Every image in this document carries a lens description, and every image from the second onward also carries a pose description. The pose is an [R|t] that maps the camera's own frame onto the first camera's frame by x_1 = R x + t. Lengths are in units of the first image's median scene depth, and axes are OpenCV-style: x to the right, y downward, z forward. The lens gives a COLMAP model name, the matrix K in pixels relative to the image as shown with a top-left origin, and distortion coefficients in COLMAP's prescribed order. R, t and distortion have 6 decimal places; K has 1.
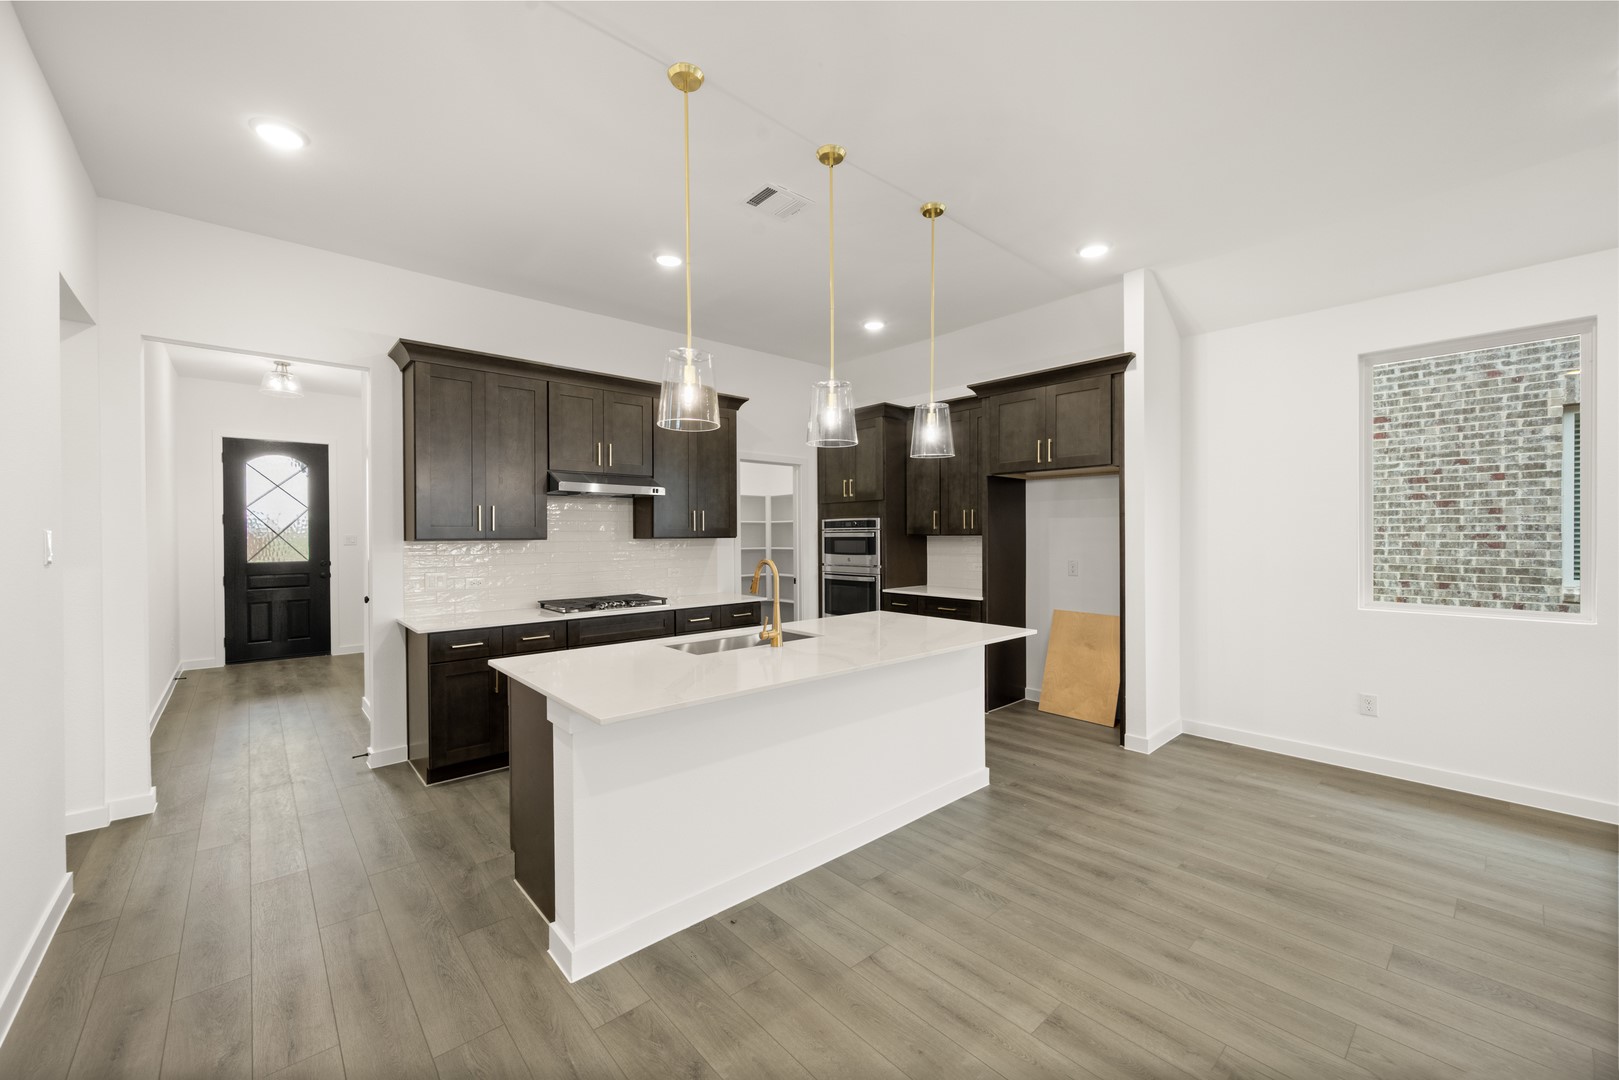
lens RADIAL K [[635.5, 0, 815.9], [0, 635.5, 539.3], [0, 0, 1]] dist [0.000352, -0.000395]
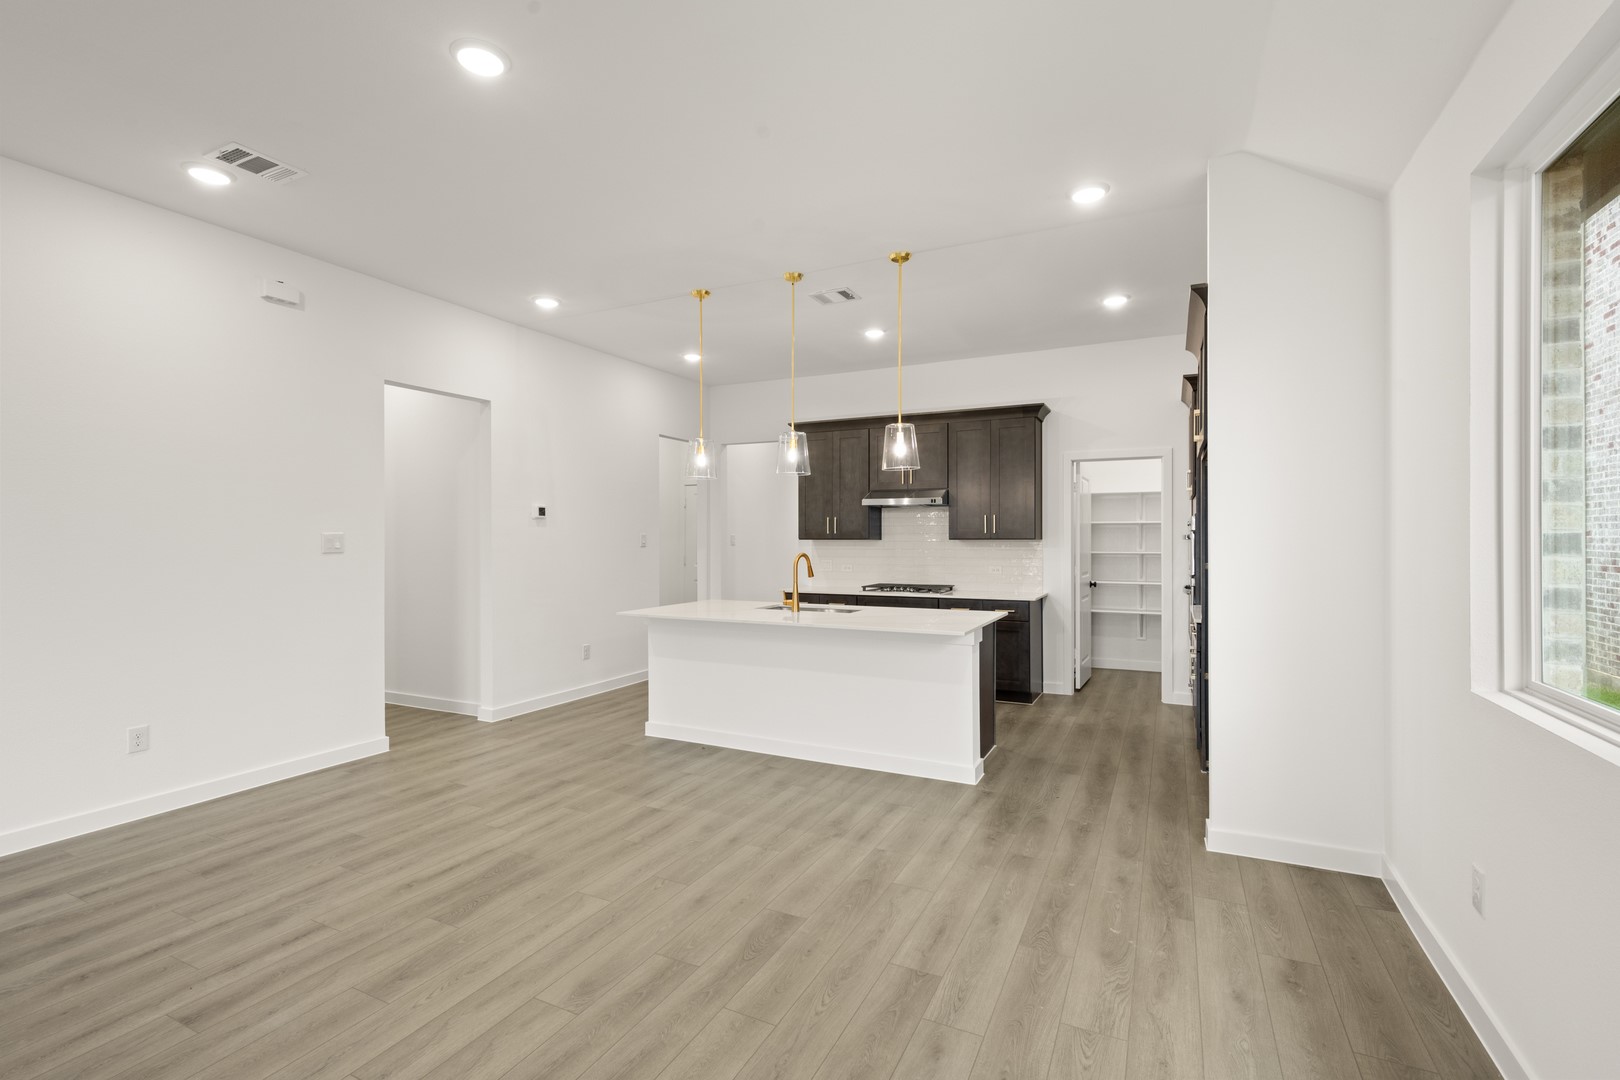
lens RADIAL K [[724.2, 0, 818.9], [0, 724.2, 540.4], [0, 0, 1]] dist [0.000298, 0.000207]
pose [[0.375949, 0.007627, -0.926609, 1.003835], [-0.007800, 0.999957, 0.005066, -0.004627], [0.926608, 0.005323, 0.375992, 0.272133]]
